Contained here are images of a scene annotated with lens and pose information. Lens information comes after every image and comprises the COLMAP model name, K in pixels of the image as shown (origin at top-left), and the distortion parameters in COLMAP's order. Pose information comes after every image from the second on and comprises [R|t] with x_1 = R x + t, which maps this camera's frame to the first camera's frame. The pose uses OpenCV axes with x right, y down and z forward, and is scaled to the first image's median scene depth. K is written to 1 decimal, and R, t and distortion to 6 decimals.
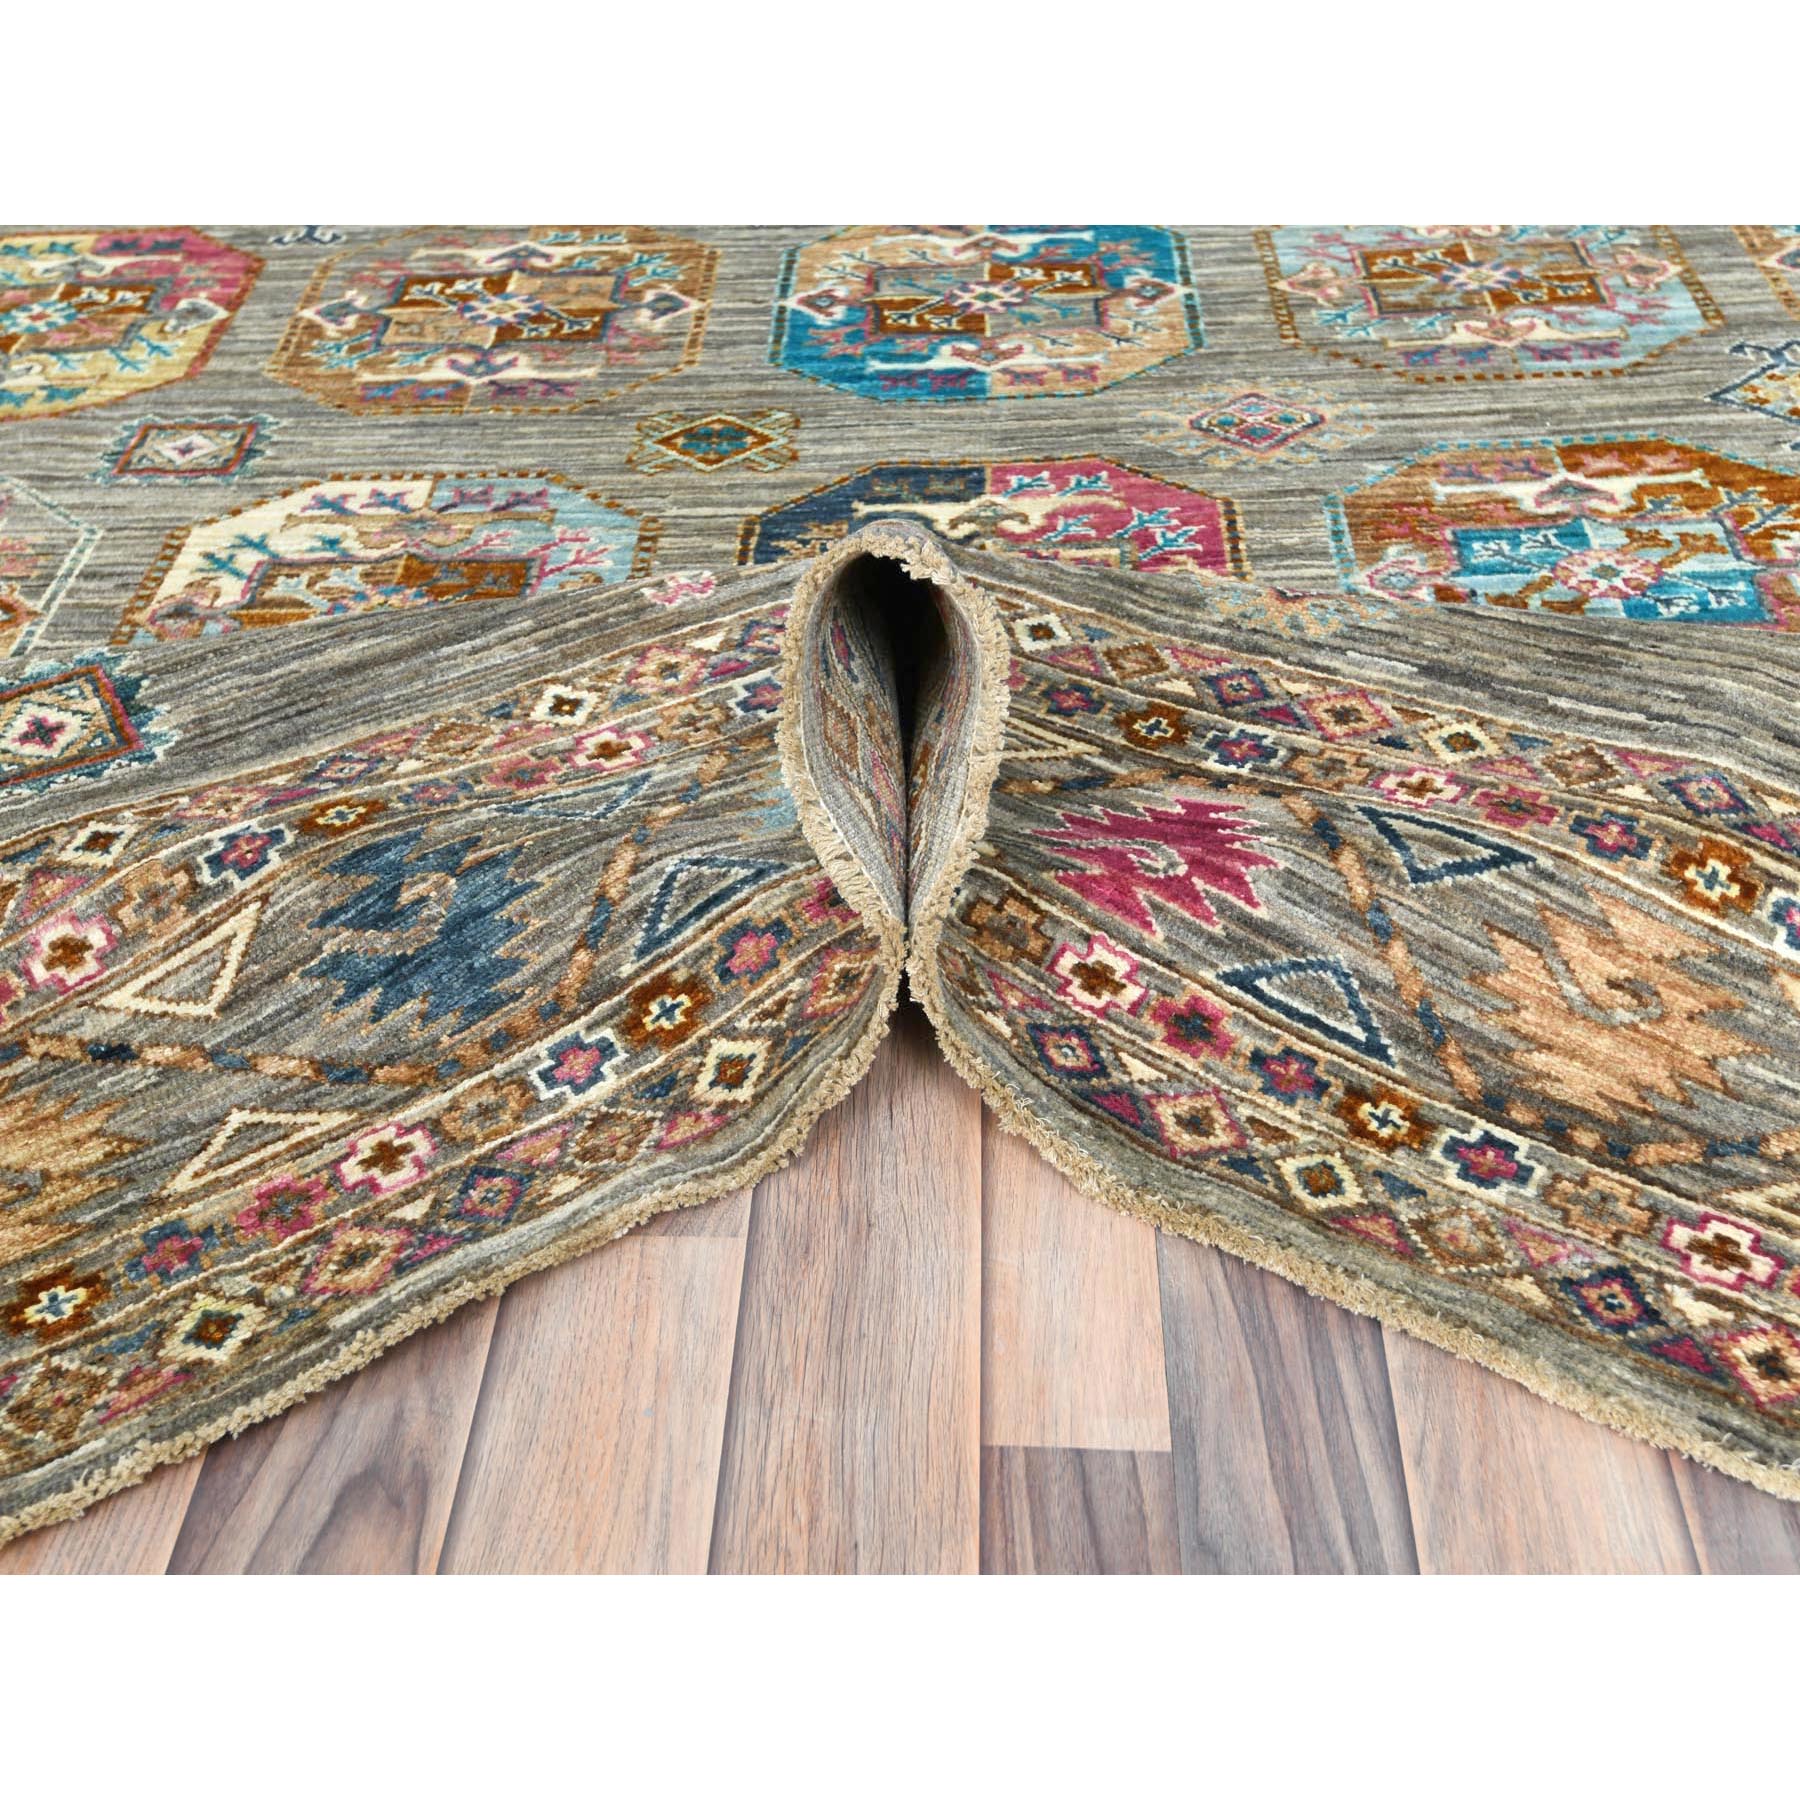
lens RADIAL K [[1926.2, 0, 922.7], [0, 1926.2, 900.2], [0, 0, 1]] dist [0.057494, -0.040497]
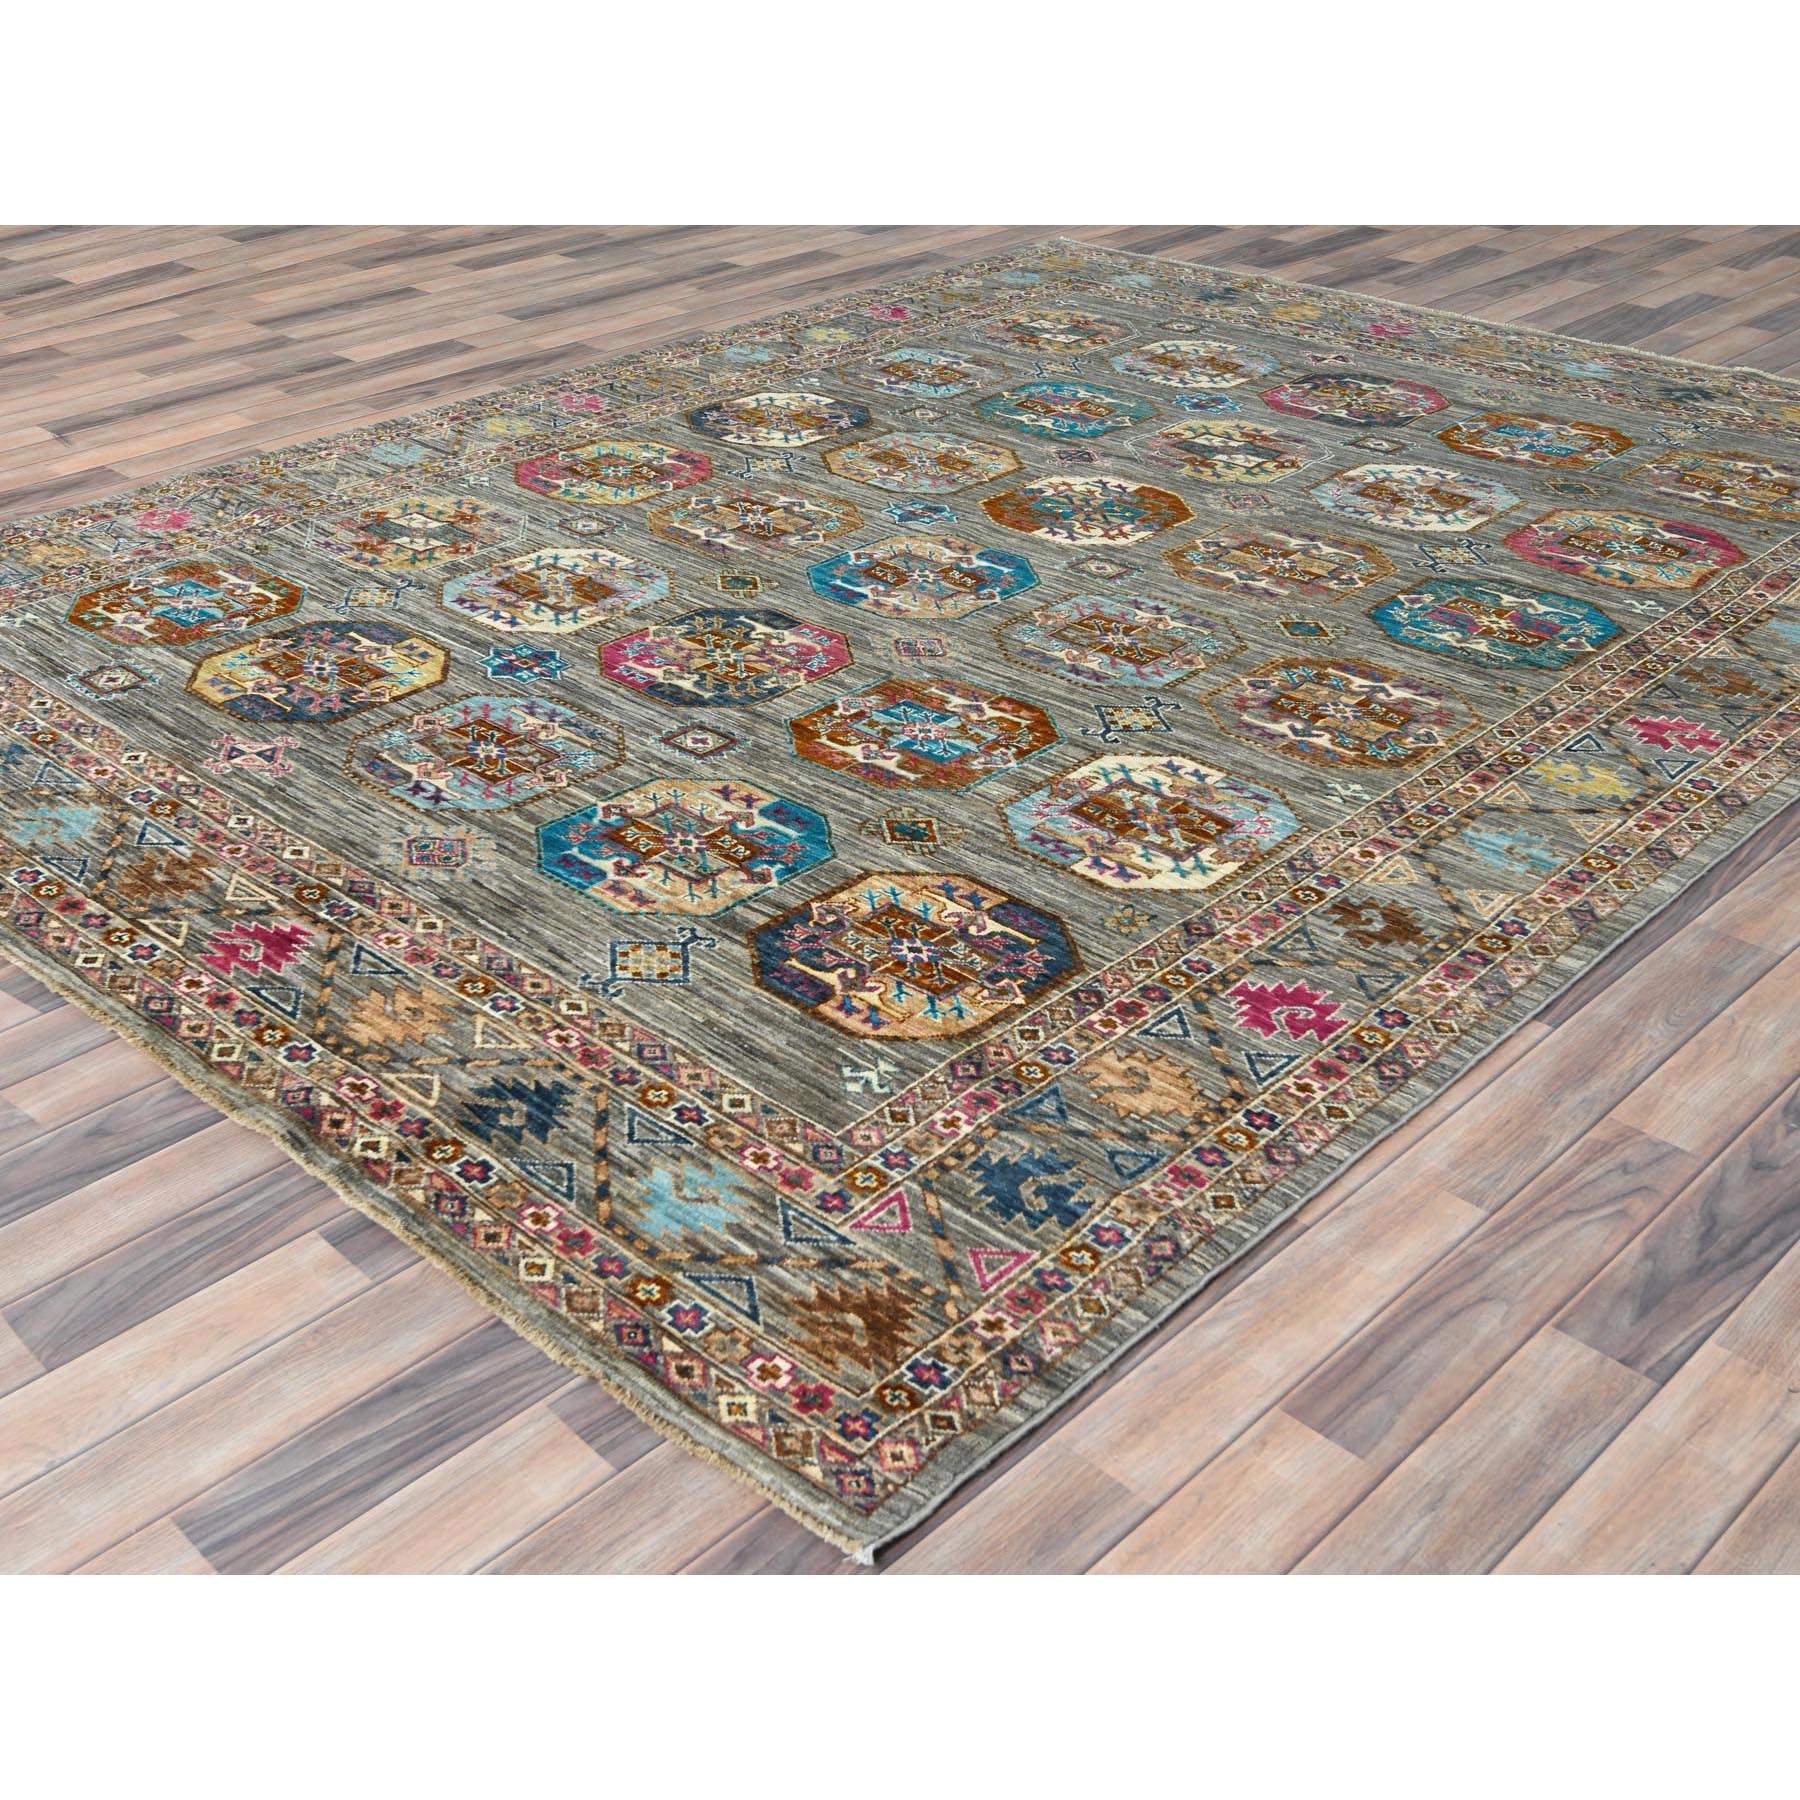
lens RADIAL K [[2083.9, 0, 981.6], [0, 2083.9, 1003.6], [0, 0, 1]] dist [-0.093616, 0.521948]
pose [[0.747019, 0.387945, -0.539871, 1.464870], [-0.470663, 0.882142, -0.017360, 0.087447], [0.469509, 0.267066, 0.841569, -0.676492]]
